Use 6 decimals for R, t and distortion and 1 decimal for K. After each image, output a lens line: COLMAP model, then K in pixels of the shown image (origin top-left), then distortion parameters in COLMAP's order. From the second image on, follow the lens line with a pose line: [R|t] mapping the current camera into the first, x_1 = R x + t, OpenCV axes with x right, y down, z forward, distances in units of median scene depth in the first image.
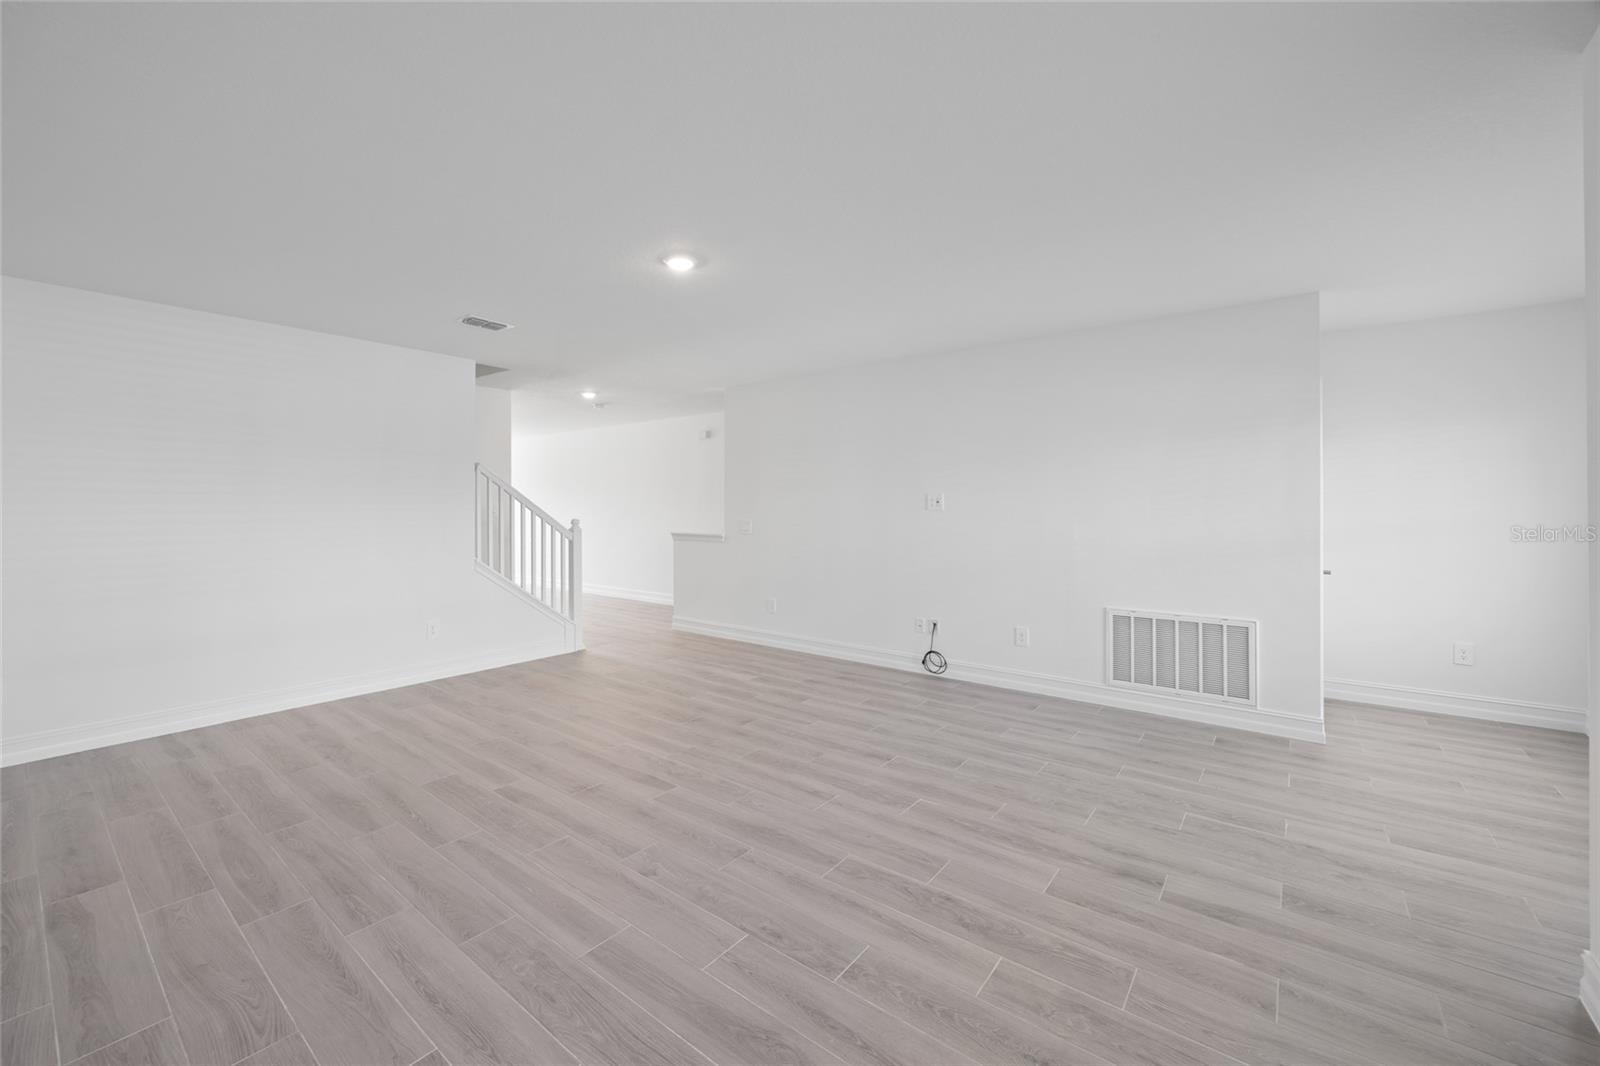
lens RADIAL K [[625.7, 0, 785.4], [0, 625.7, 522.4], [0, 0, 1]] dist [-0.002121, -0.000060]
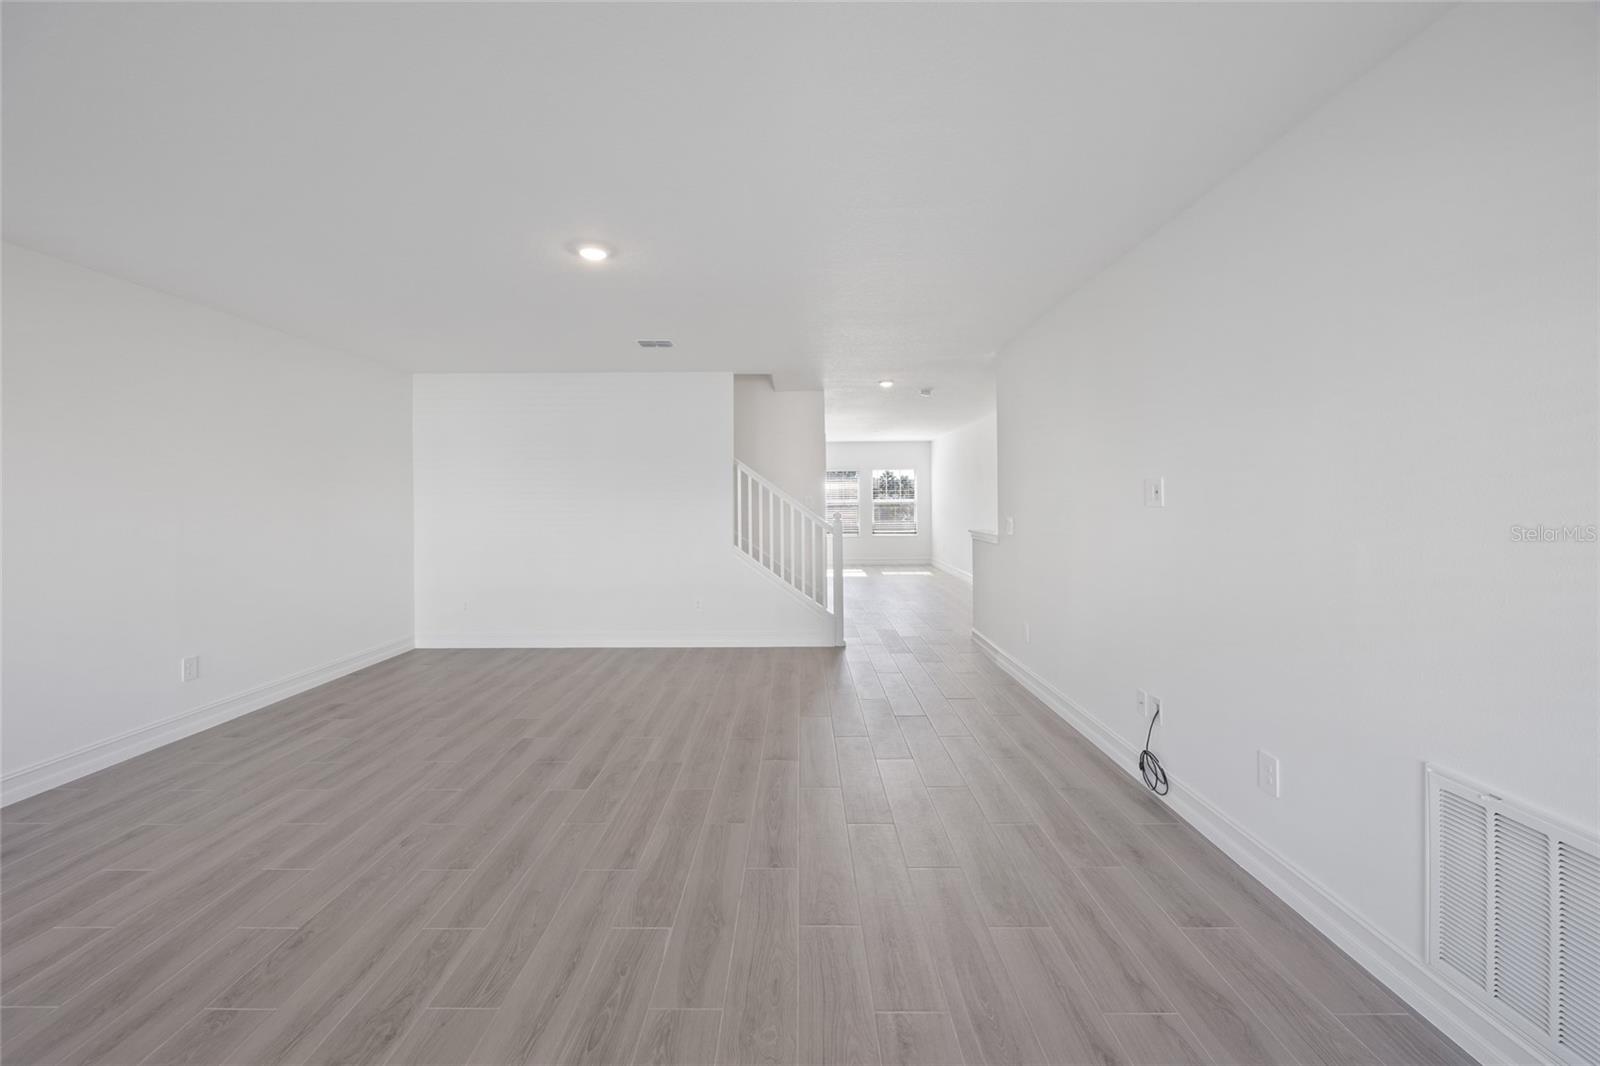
lens RADIAL K [[633.6, 0, 806.2], [0, 633.6, 511.1], [0, 0, 1]] dist [0.000376, -0.000151]
pose [[0.625251, 0.010807, -0.780349, 0.862927], [-0.013065, 0.999909, 0.003379, -0.023057], [0.780314, 0.008082, 0.625335, 0.684406]]
